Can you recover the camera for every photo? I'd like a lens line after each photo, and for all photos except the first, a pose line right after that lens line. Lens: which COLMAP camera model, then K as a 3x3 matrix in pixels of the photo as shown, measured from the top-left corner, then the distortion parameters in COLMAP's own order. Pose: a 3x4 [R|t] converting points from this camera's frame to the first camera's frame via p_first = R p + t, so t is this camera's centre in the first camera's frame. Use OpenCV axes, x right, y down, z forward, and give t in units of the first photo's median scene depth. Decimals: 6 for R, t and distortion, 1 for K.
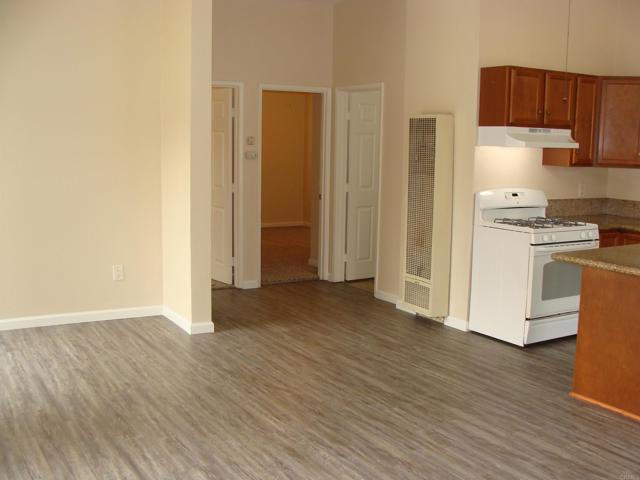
lens RADIAL K [[725.9, 0, 330.7], [0, 725.9, 253.8], [0, 0, 1]] dist [-0.117752, 0.000000]
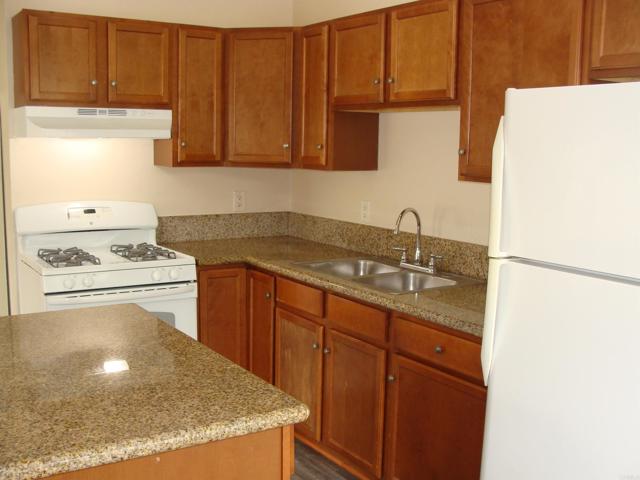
lens RADIAL K [[725.9, 0, 324.2], [0, 725.9, 239.9], [0, 0, 1]] dist [-0.117752, 0.000000]
pose [[0.999486, -0.004442, 0.031748, 0.471857], [0.005210, 0.999695, -0.024153, -0.040452], [-0.031631, 0.024306, 0.999204, 0.355104]]
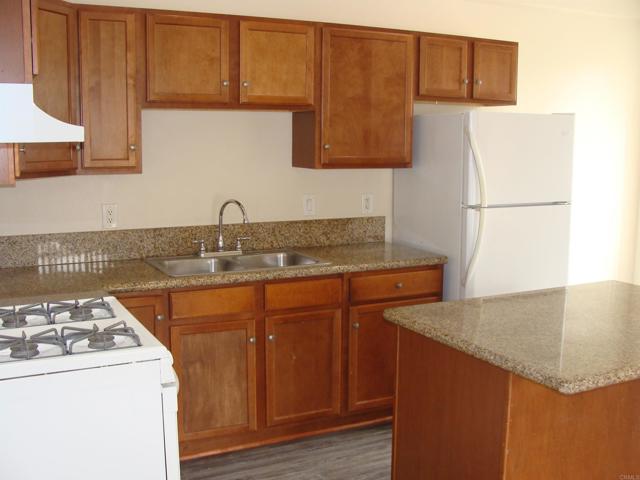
lens RADIAL K [[725.9, 0, 322.0], [0, 725.9, 242.9], [0, 0, 1]] dist [-0.117752, 0.000000]
pose [[0.082520, -0.162424, 0.983264, -0.091407], [0.153221, 0.976967, 0.148525, -0.128471], [-0.984740, 0.138401, 0.105506, 0.808486]]
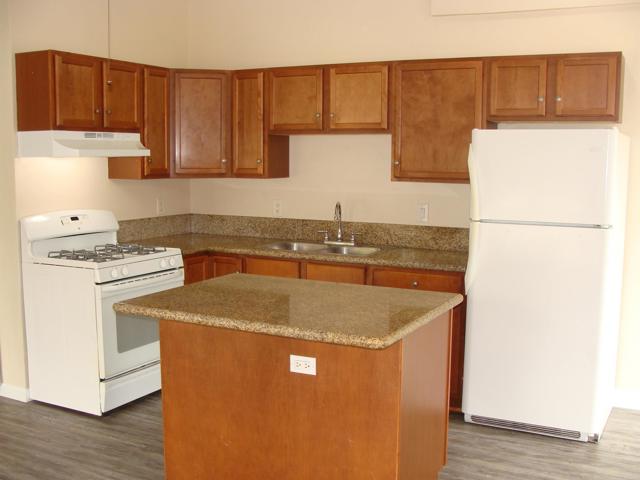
lens RADIAL K [[725.9, 0, 324.5], [0, 725.9, 243.7], [0, 0, 1]] dist [-0.117752, 0.000000]
pose [[0.857701, -0.074435, 0.508733, 0.096765], [0.090382, 0.995885, -0.006667, -0.026346], [-0.506143, 0.051698, 0.860899, 0.208434]]
